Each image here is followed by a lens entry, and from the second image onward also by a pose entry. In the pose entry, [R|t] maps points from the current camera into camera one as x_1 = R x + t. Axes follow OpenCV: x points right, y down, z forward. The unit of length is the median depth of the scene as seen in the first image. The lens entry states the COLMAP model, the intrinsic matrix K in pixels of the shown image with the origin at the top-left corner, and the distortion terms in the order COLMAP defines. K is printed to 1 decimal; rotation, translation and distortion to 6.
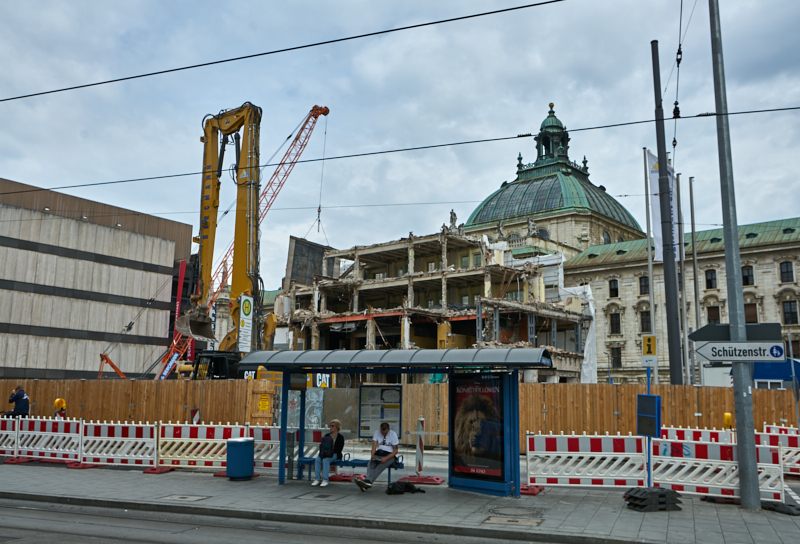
lens RADIAL K [[744.3, 0, 402.1], [0, 744.3, 253.5], [0, 0, 1]] dist [-0.004608, 0.001154]
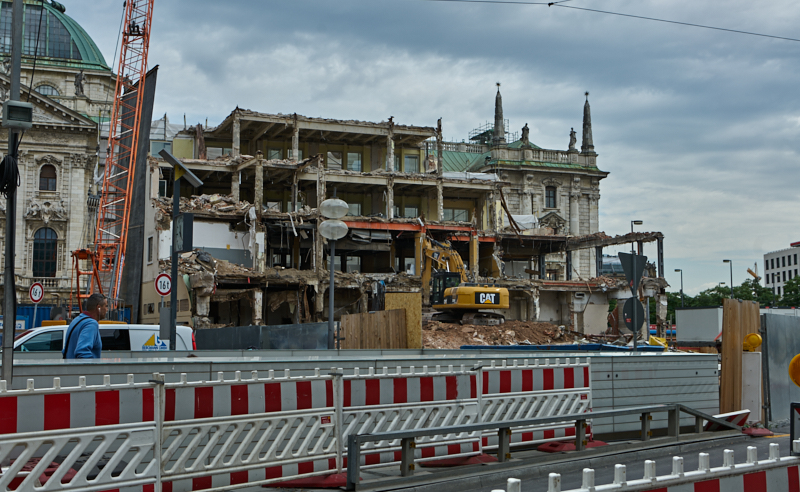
lens RADIAL K [[1008.8, 0, 399.0], [0, 1008.8, 228.4], [0, 0, 1]] dist [-0.020722, 0.009124]
pose [[0.461294, 0.085651, 0.883104, -0.907205], [-0.172546, 0.984987, -0.005402, 0.090075], [-0.870308, -0.149884, 0.469147, 0.513540]]
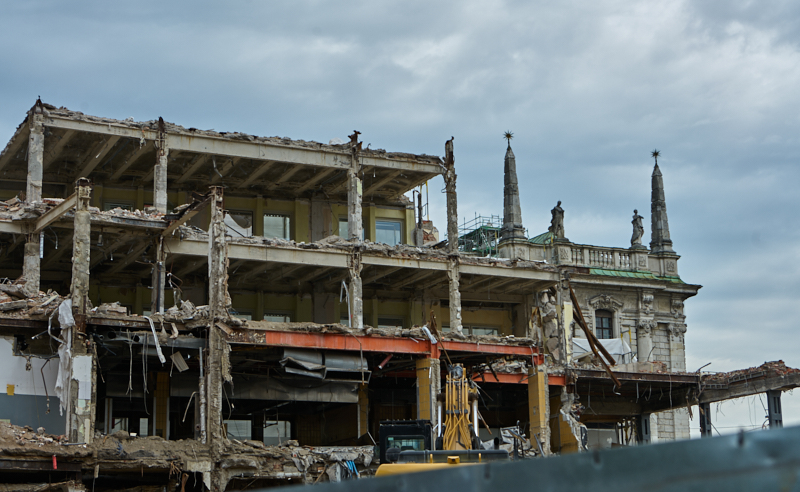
lens RADIAL K [[1462.4, 0, 395.4], [0, 1462.4, 223.9], [0, 0, 1]] dist [-0.022758, 0.020821]
pose [[0.405934, 0.199421, 0.891879, -0.647943], [-0.157218, 0.976591, -0.146805, 0.125423], [-0.900278, -0.080627, 0.427784, 0.685909]]
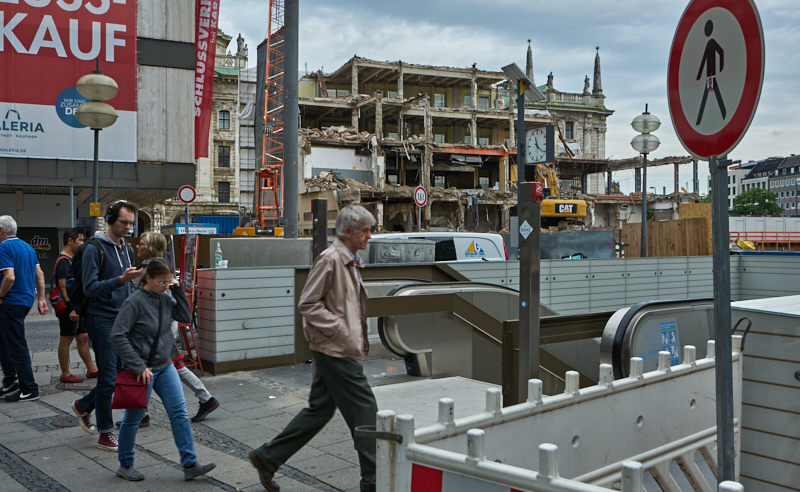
lens RADIAL K [[750.8, 0, 398.0], [0, 750.8, 231.6], [0, 0, 1]] dist [-0.005353, 0.003029]
pose [[0.472493, -0.002185, 0.881332, -0.897120], [-0.169868, 0.981021, 0.093500, 0.110824], [-0.864810, -0.193888, 0.463154, 0.624659]]
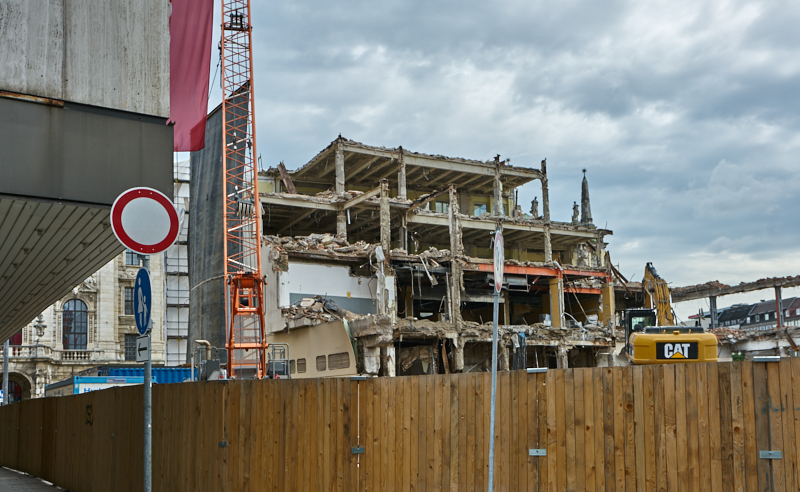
lens RADIAL K [[789.5, 0, 394.2], [0, 789.5, 333.6], [0, 0, 1]] dist [0.004200, 0.005263]
pose [[0.374801, 0.060334, 0.925140, -0.705338], [-0.153387, 0.988163, -0.002302, 0.154014], [-0.914329, -0.141042, 0.379619, 0.815881]]
